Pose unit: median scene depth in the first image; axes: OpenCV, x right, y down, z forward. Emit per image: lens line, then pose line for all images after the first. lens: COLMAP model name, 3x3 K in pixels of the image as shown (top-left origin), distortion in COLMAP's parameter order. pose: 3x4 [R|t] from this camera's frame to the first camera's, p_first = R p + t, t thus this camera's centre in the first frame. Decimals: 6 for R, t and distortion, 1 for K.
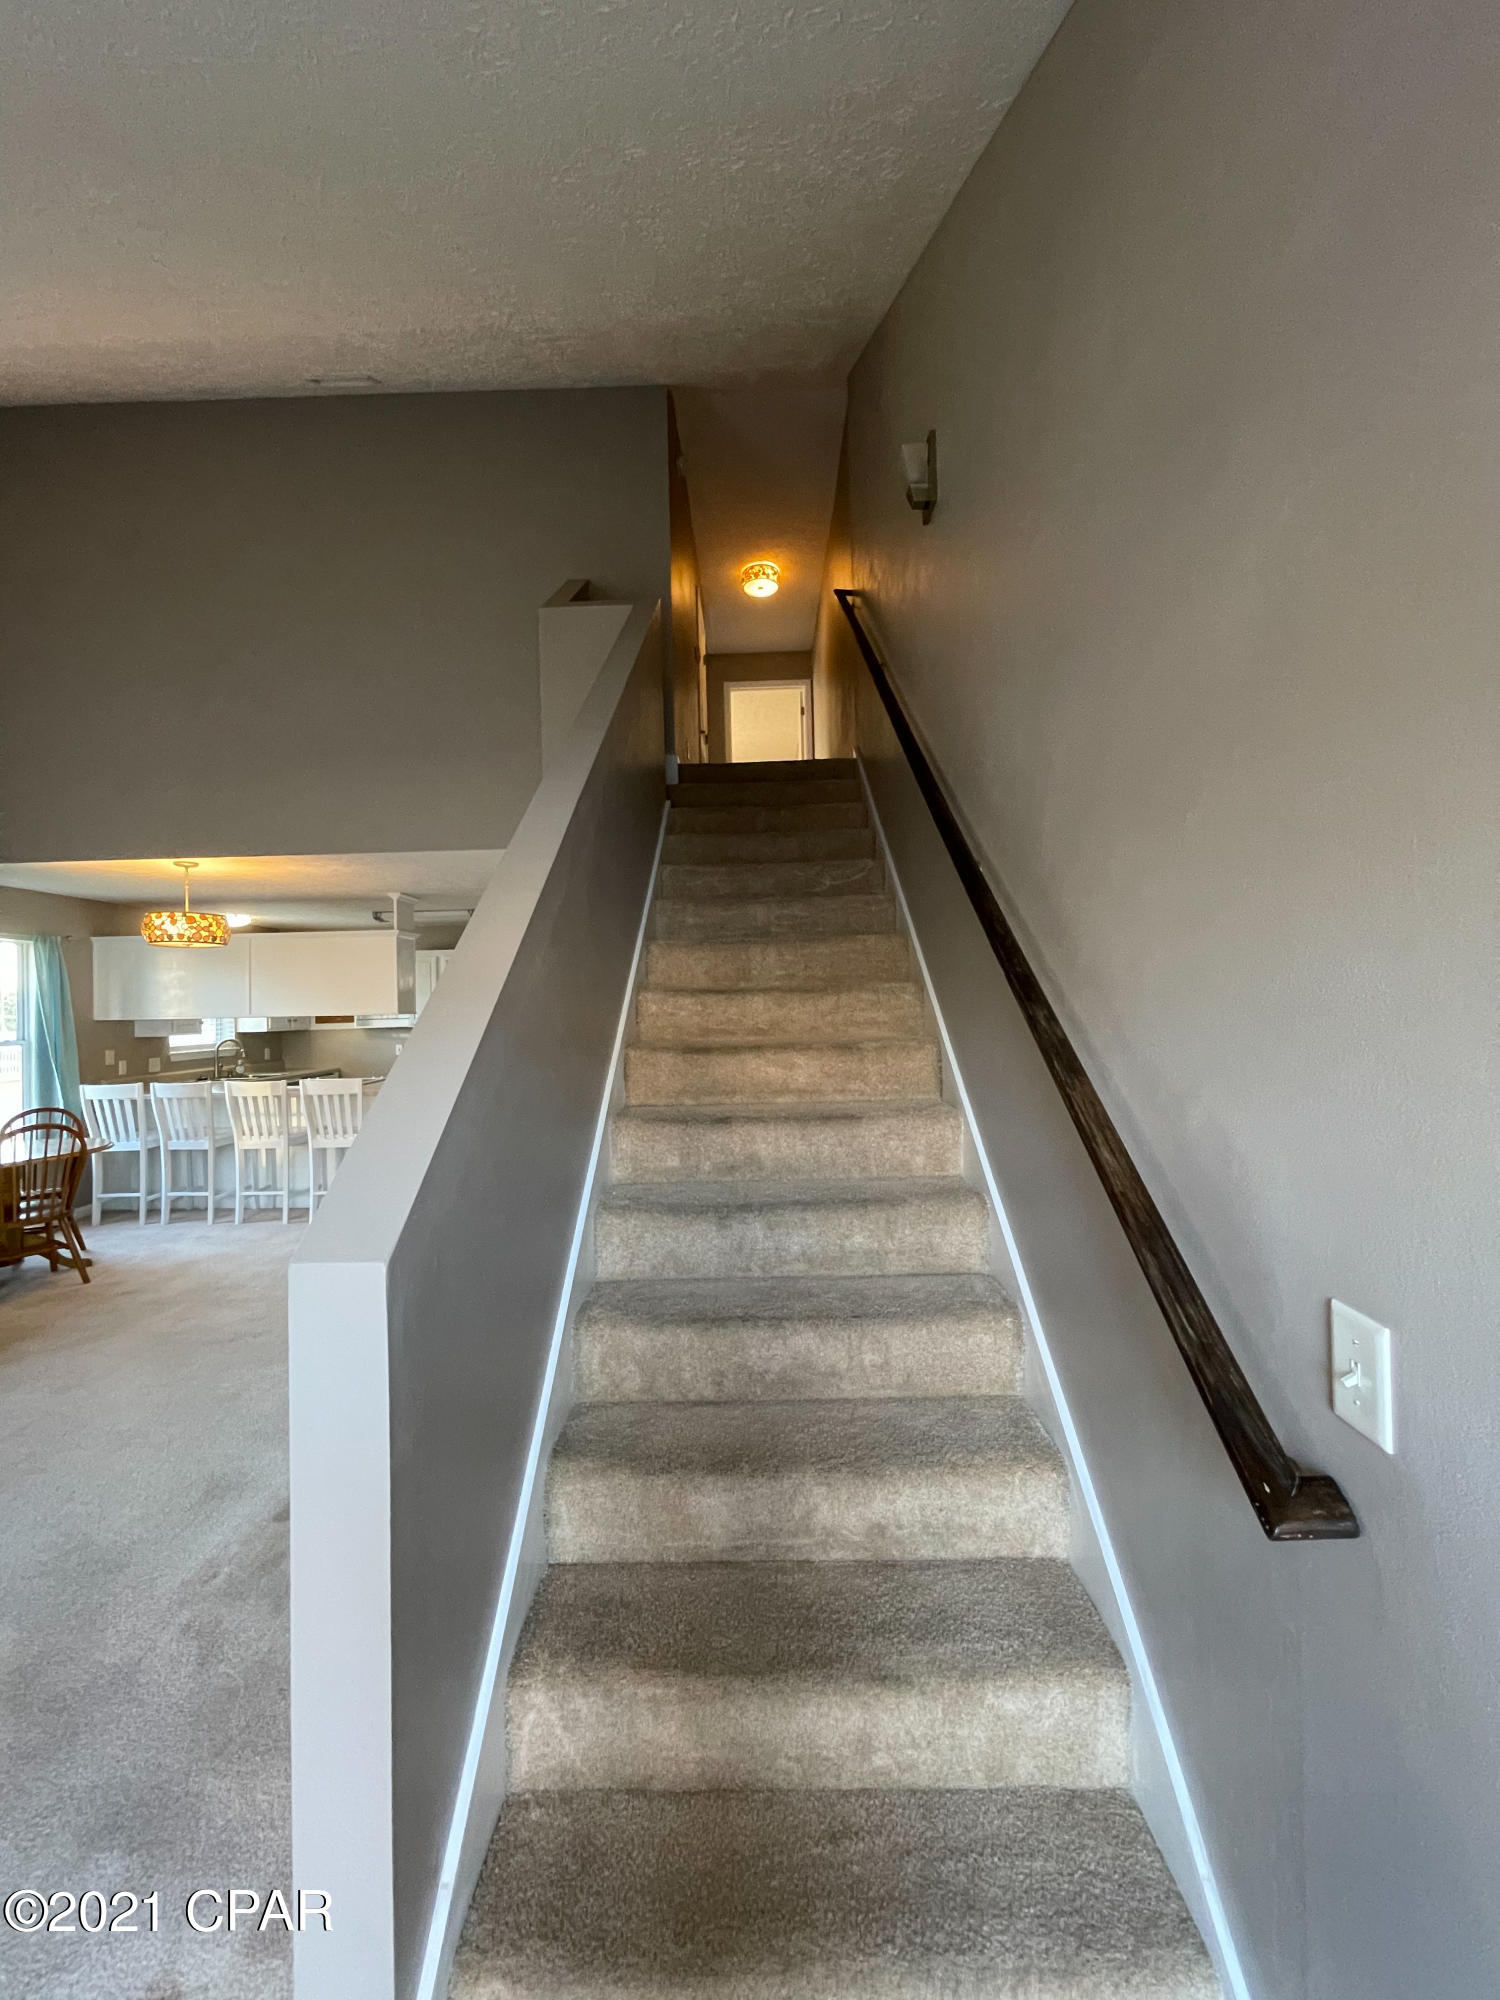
lens RADIAL K [[810.6, 0, 750.0], [0, 810.6, 1000.0], [0, 0, 1]] dist [0.009662, -0.000091]
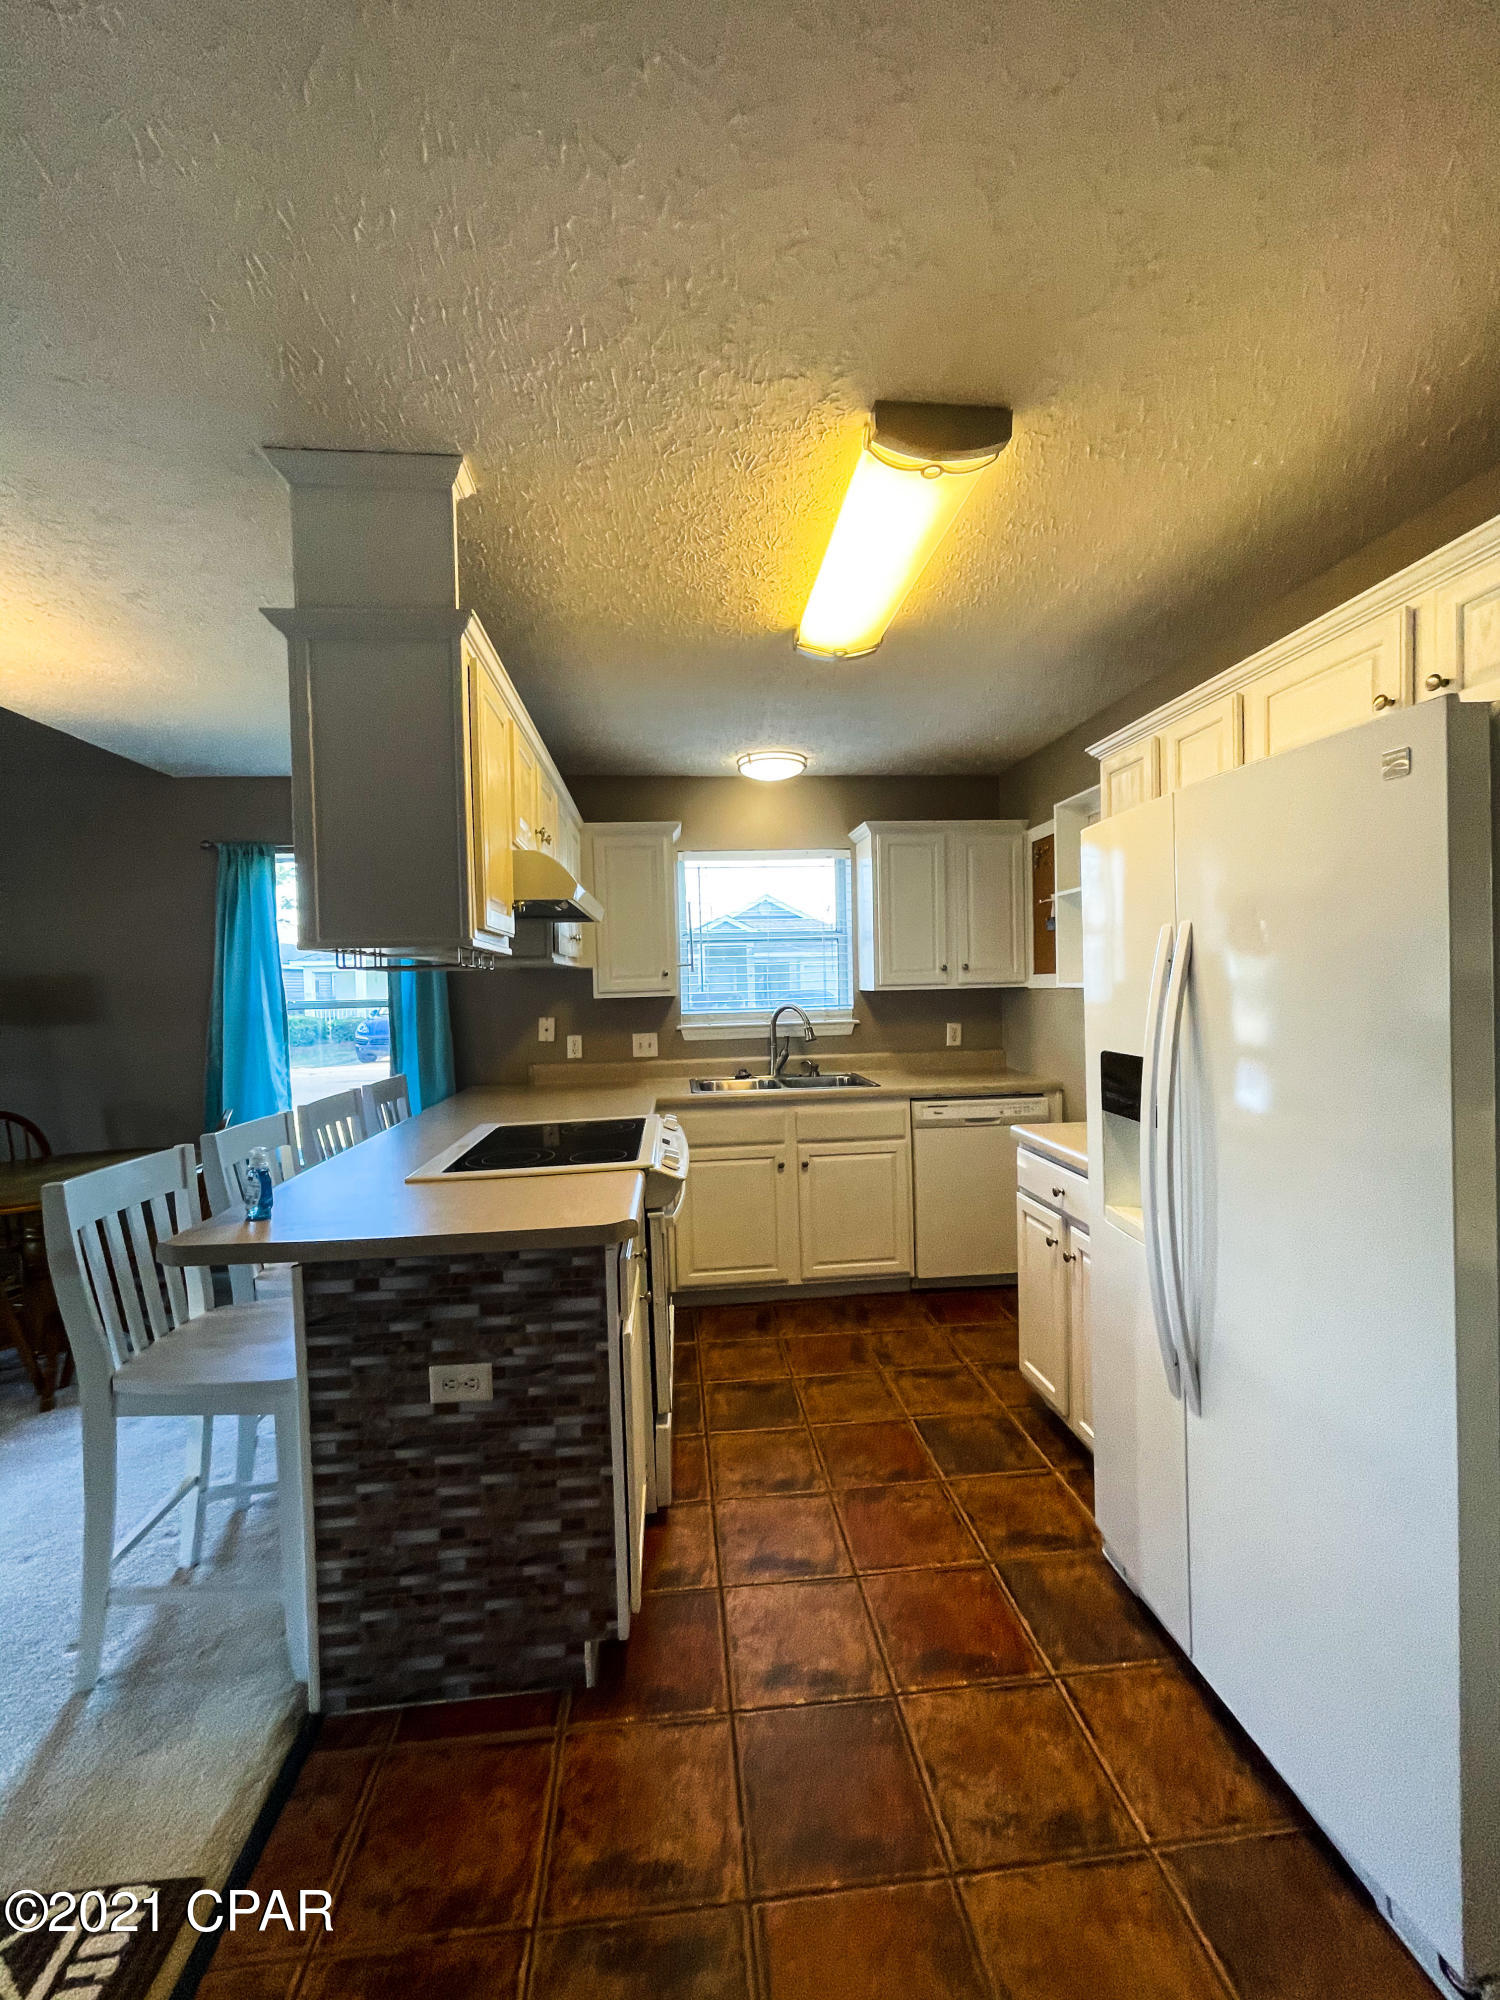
lens RADIAL K [[810.6, 0, 750.0], [0, 810.6, 1000.0], [0, 0, 1]] dist [0.009662, -0.000091]
pose [[0.123219, 0.048813, -0.991178, -0.255452], [0.028785, 0.998193, 0.052737, 0.032672], [0.991962, -0.035029, 0.121592, 1.740095]]
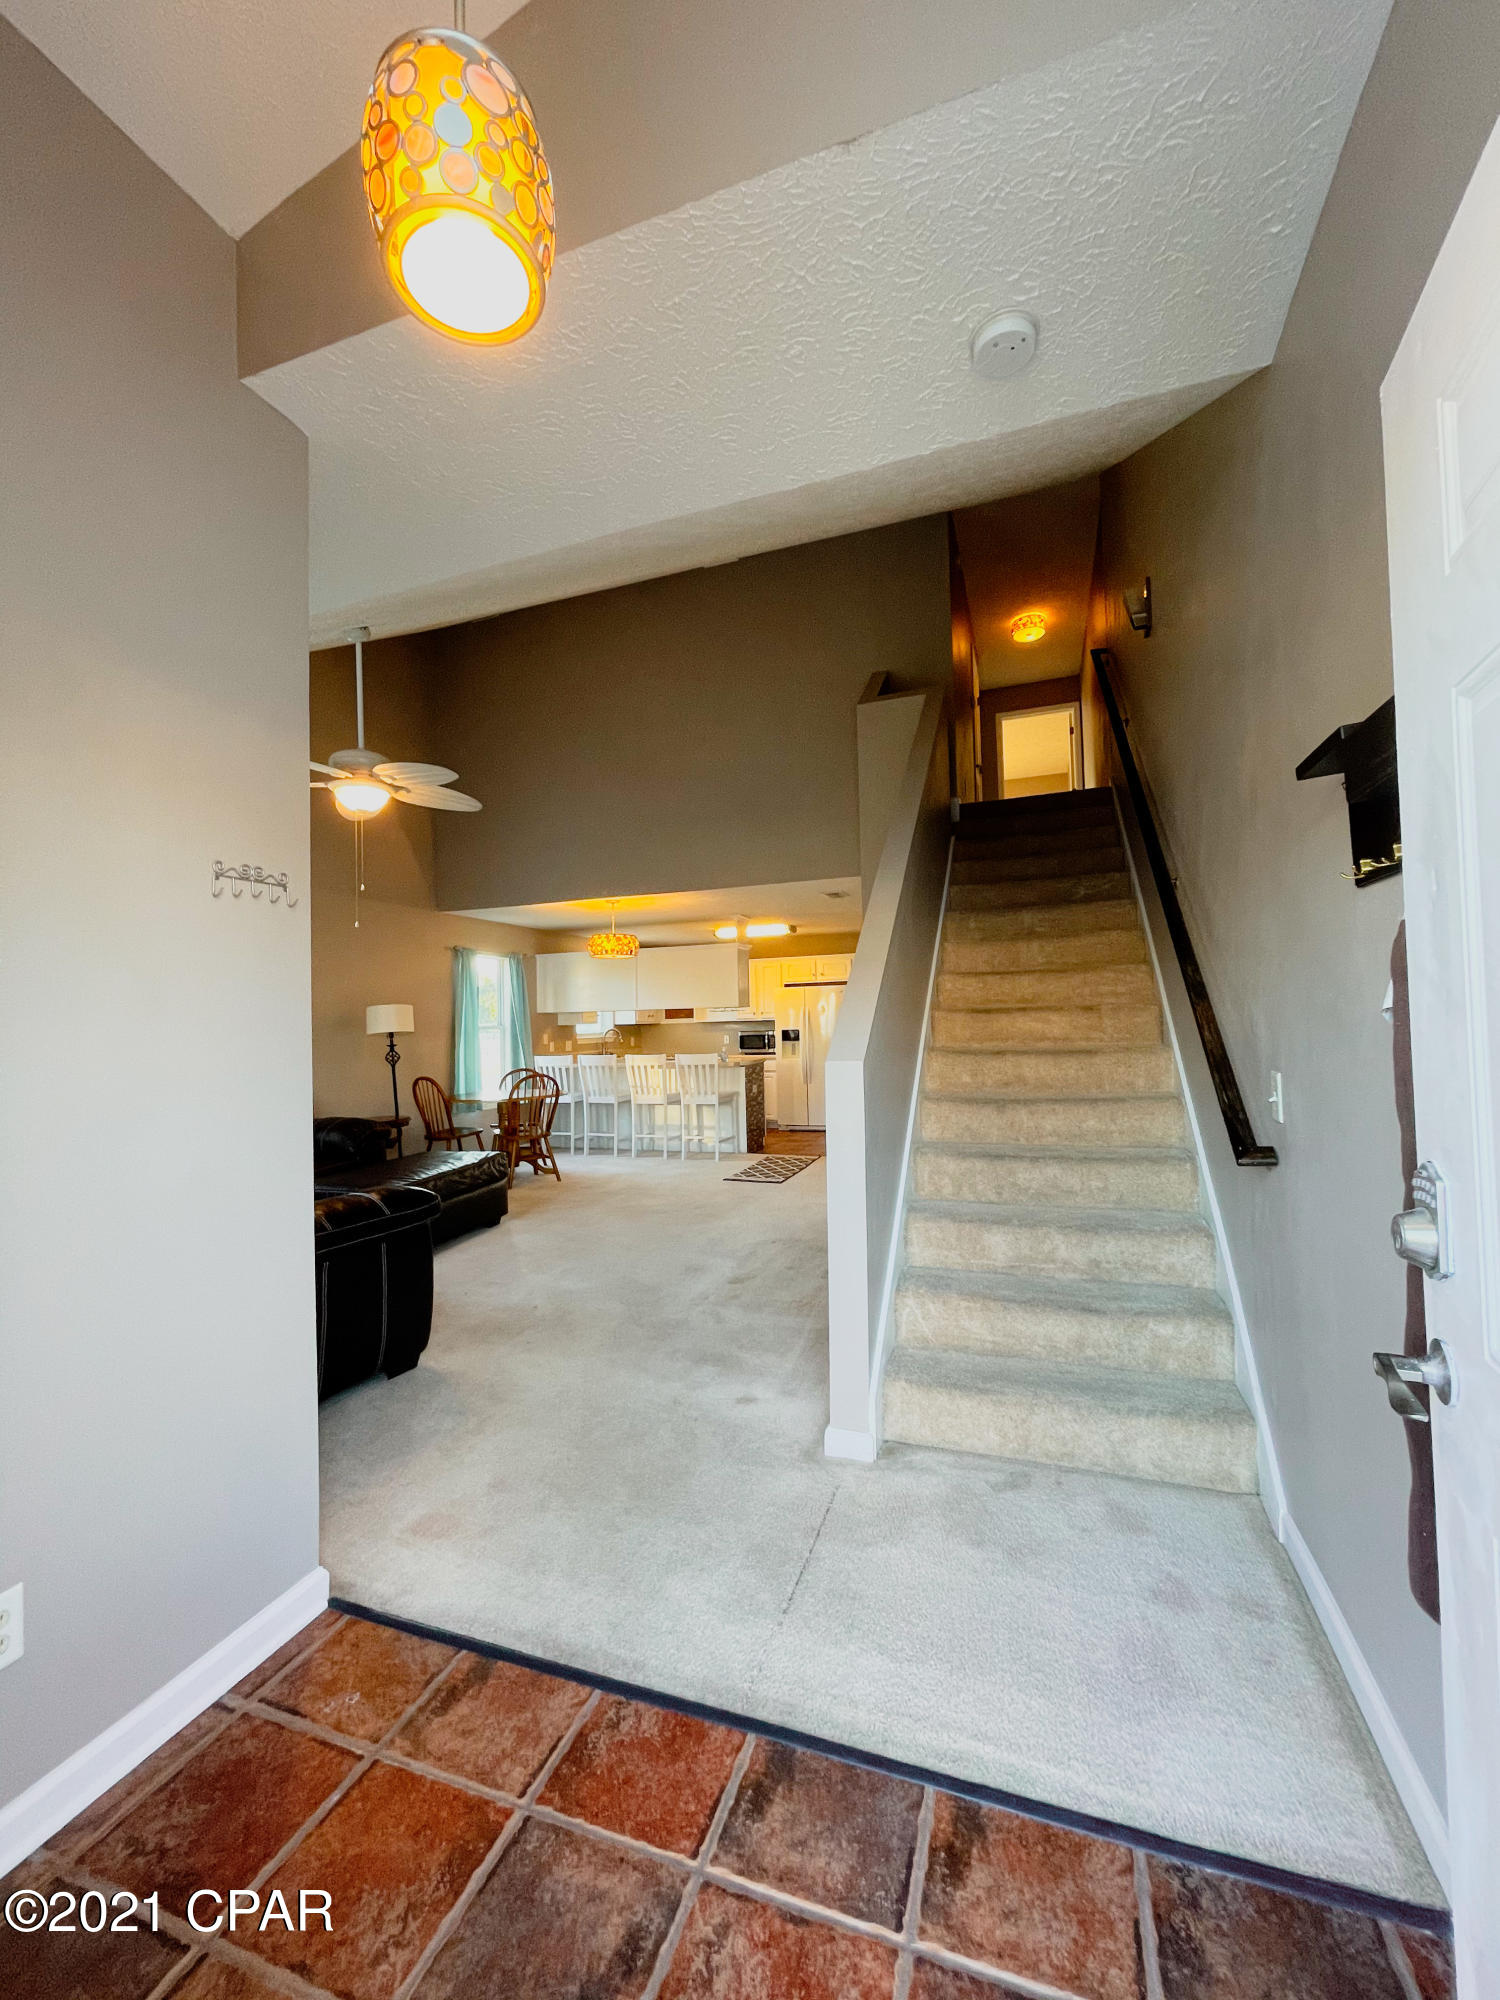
lens RADIAL K [[810.6, 0, 750.0], [0, 810.6, 1000.0], [0, 0, 1]] dist [0.009662, -0.000091]
pose [[0.946799, -0.008701, -0.321707, 0.008129], [0.004428, 0.999892, -0.014010, 0.038921], [0.321794, 0.011840, 0.946736, -0.357121]]
